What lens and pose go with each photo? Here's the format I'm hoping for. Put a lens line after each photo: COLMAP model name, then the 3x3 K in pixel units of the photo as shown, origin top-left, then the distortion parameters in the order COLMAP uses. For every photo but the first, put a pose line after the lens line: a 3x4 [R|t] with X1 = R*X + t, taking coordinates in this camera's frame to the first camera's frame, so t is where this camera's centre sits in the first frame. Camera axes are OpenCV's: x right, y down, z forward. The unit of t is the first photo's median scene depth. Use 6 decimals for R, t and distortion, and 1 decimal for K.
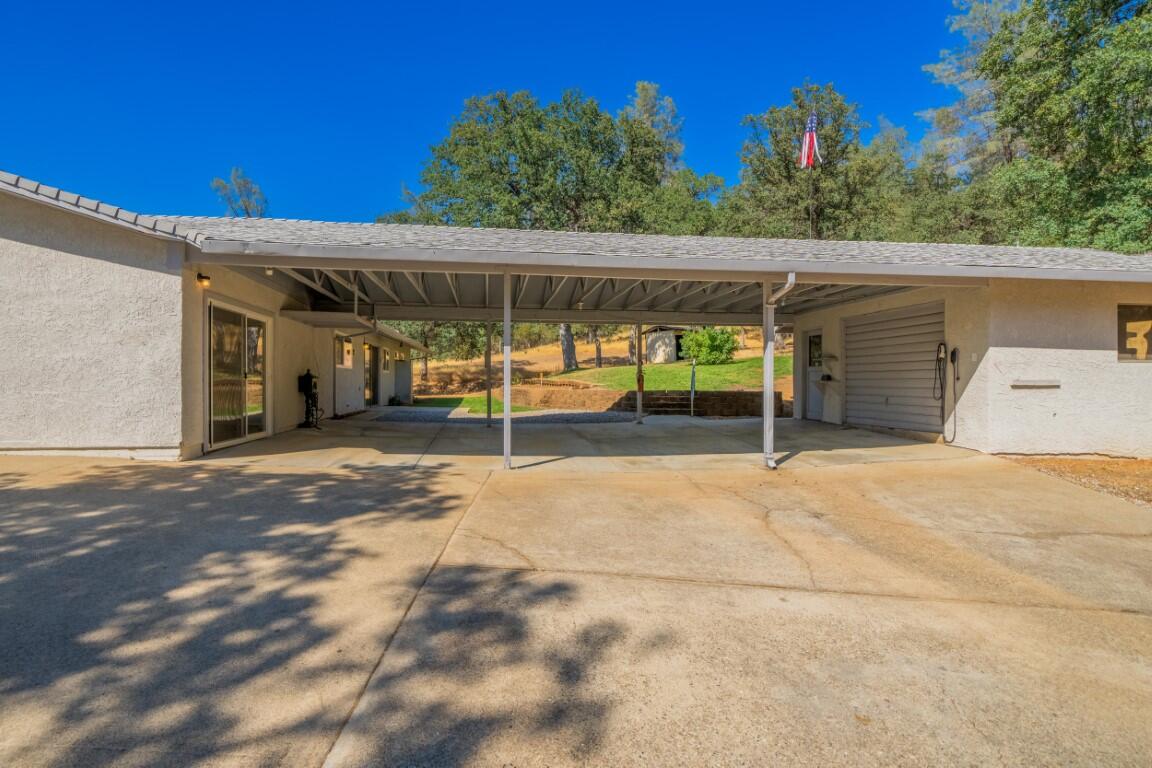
lens RADIAL K [[607.0, 0, 575.2], [0, 607.0, 382.9], [0, 0, 1]] dist [-0.000021, -0.000106]
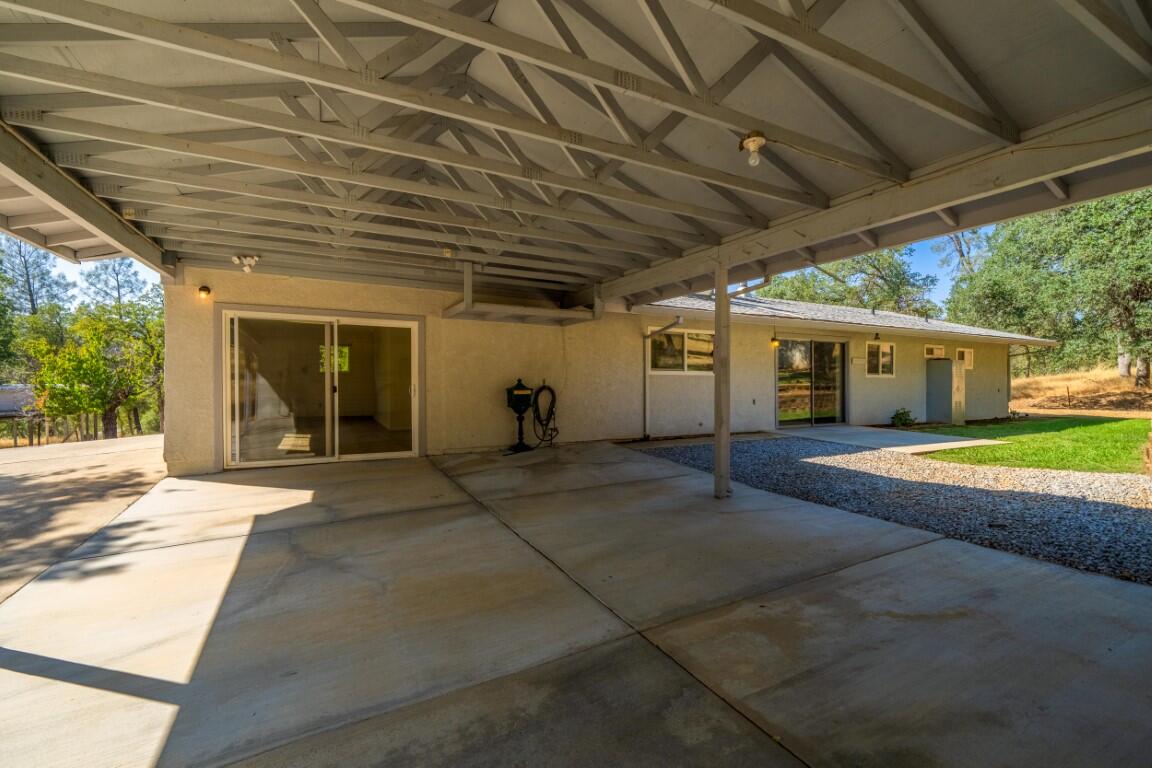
lens RADIAL K [[494.8, 0, 575.8], [0, 494.8, 381.9], [0, 0, 1]] dist [-0.000061, -0.000010]
pose [[0.344802, -0.001725, -0.938674, 0.209587], [-0.002846, 0.999992, -0.002883, -0.018264], [0.938671, 0.003665, 0.344794, 0.878017]]
